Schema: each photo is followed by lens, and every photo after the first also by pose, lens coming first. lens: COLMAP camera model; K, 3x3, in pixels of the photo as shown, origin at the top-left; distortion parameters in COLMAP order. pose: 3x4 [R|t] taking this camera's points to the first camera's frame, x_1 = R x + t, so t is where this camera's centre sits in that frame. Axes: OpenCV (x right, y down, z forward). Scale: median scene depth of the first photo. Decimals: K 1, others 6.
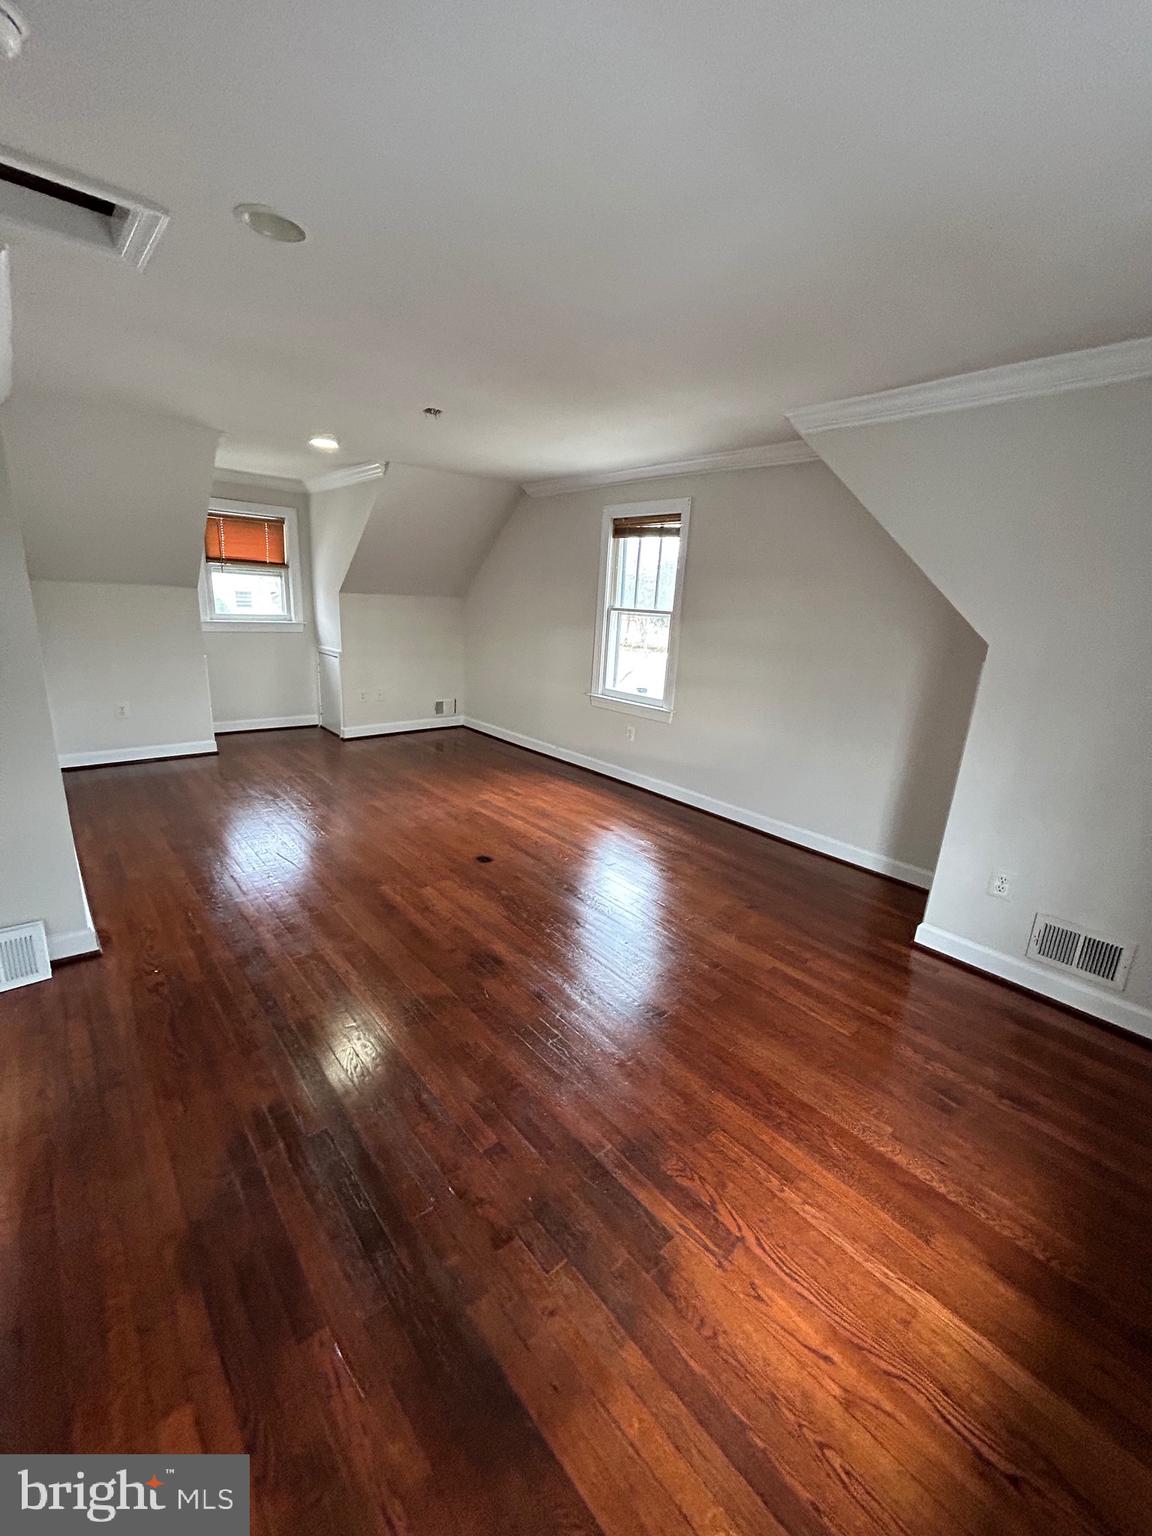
lens RADIAL K [[619.4, 0, 575.8], [0, 619.4, 770.8], [0, 0, 1]] dist [-0.000229, 0.000677]
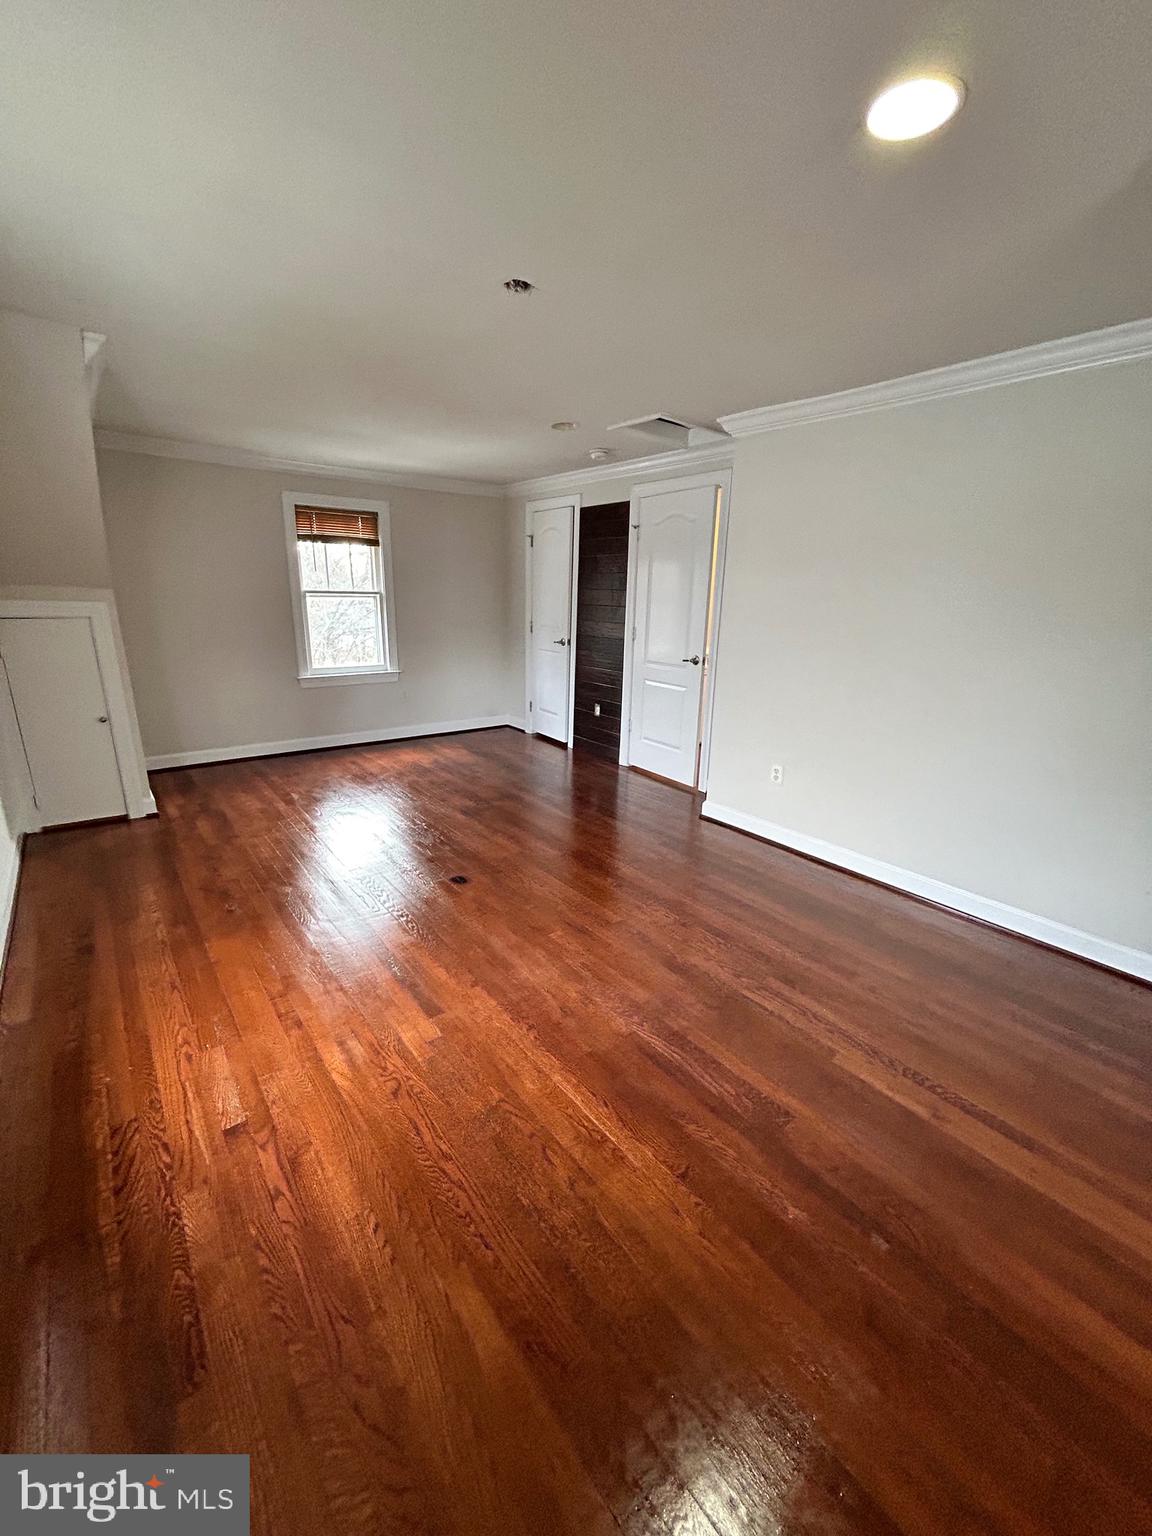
lens RADIAL K [[619.4, 0, 575.8], [0, 619.4, 770.8], [0, 0, 1]] dist [-0.000229, 0.000677]
pose [[-0.996114, -0.085050, 0.022880, -0.339828], [-0.059478, 0.841193, 0.537455, -0.507981], [-0.064957, 0.534005, -0.842982, 1.739313]]
